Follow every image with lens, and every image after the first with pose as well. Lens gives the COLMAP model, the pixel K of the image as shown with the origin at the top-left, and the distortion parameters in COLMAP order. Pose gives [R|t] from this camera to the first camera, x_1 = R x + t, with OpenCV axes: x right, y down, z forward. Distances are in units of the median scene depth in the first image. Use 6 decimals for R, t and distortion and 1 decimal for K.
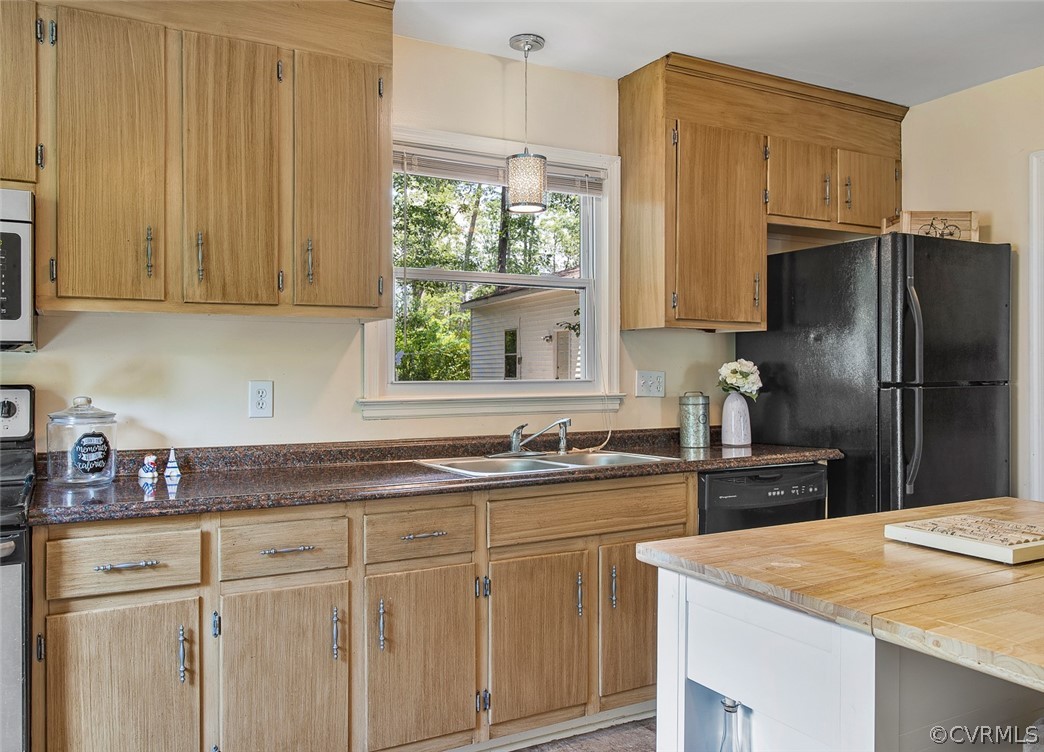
lens RADIAL K [[818.7, 0, 519.8], [0, 818.7, 372.3], [0, 0, 1]] dist [0.001693, 0.000027]
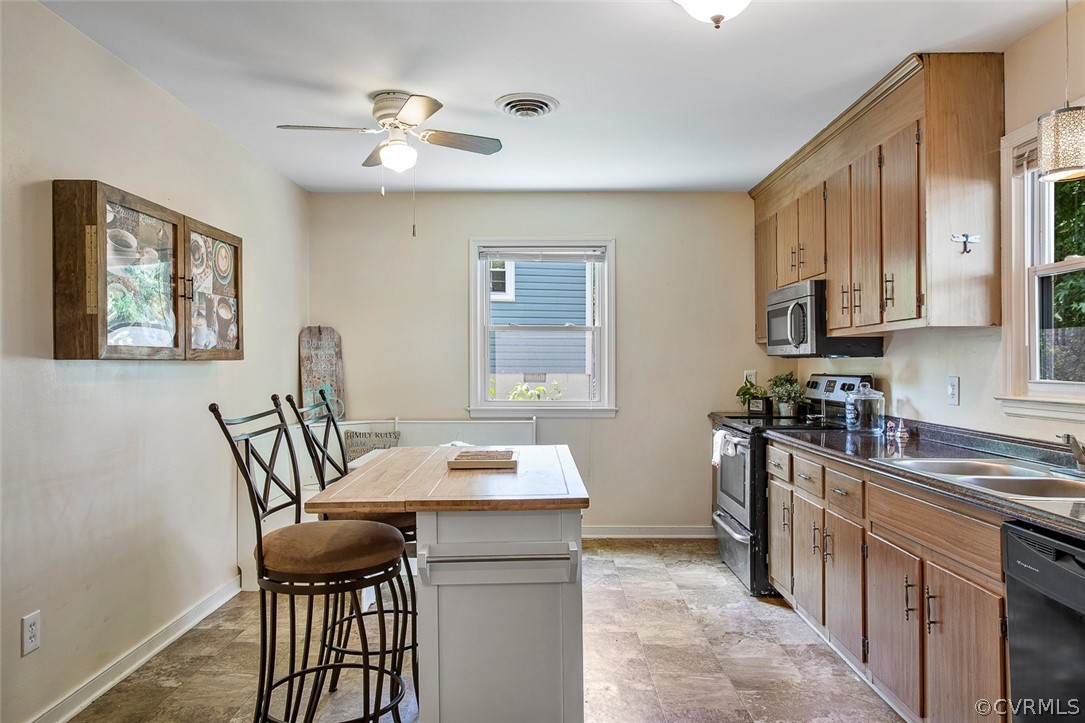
lens RADIAL K [[731.0, 0, 545.6], [0, 731.0, 363.1], [0, 0, 1]] dist [-0.004774, 0.000947]
pose [[-0.470635, 0.004597, -0.882316, 0.848811], [-0.000763, 0.999984, 0.005617, -0.014131], [0.882327, 0.003317, -0.470624, 0.827903]]
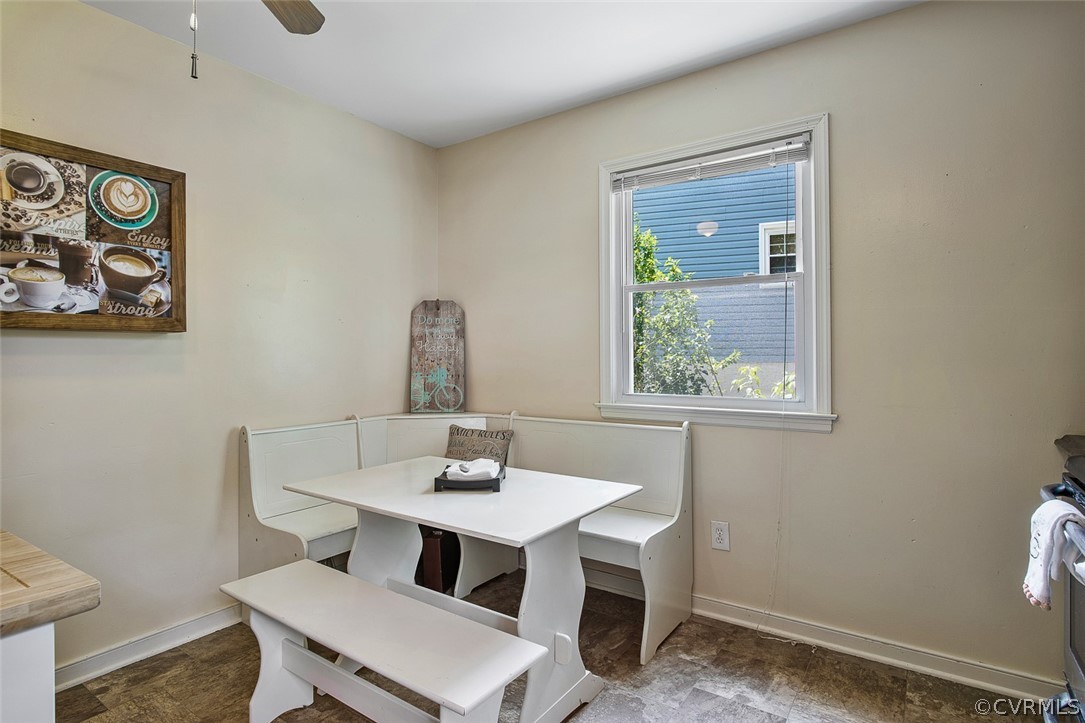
lens RADIAL K [[556.3, 0, 545.1], [0, 556.3, 352.4], [0, 0, 1]] dist [0.001016, 0.000143]
pose [[-0.892748, 0.002840, -0.450547, -0.003831], [0.006201, 0.999963, -0.005983, 0.018208], [0.450514, -0.008135, -0.892732, 0.662477]]
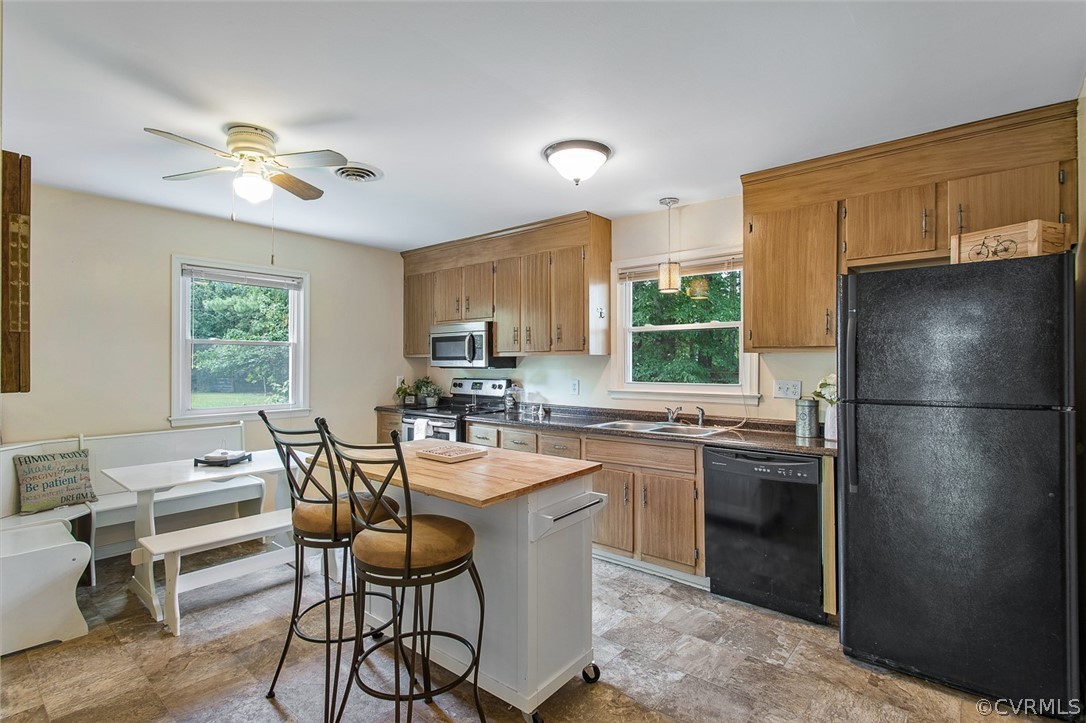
lens RADIAL K [[518.0, 0, 543.0], [0, 518.0, 361.5], [0, 0, 1]] dist [-0.001967, 0.000387]
pose [[0.376237, 0.001325, -0.926523, 0.923534], [-0.002566, 0.999997, 0.000388, -0.037635], [0.926520, 0.002232, 0.376239, 0.279094]]
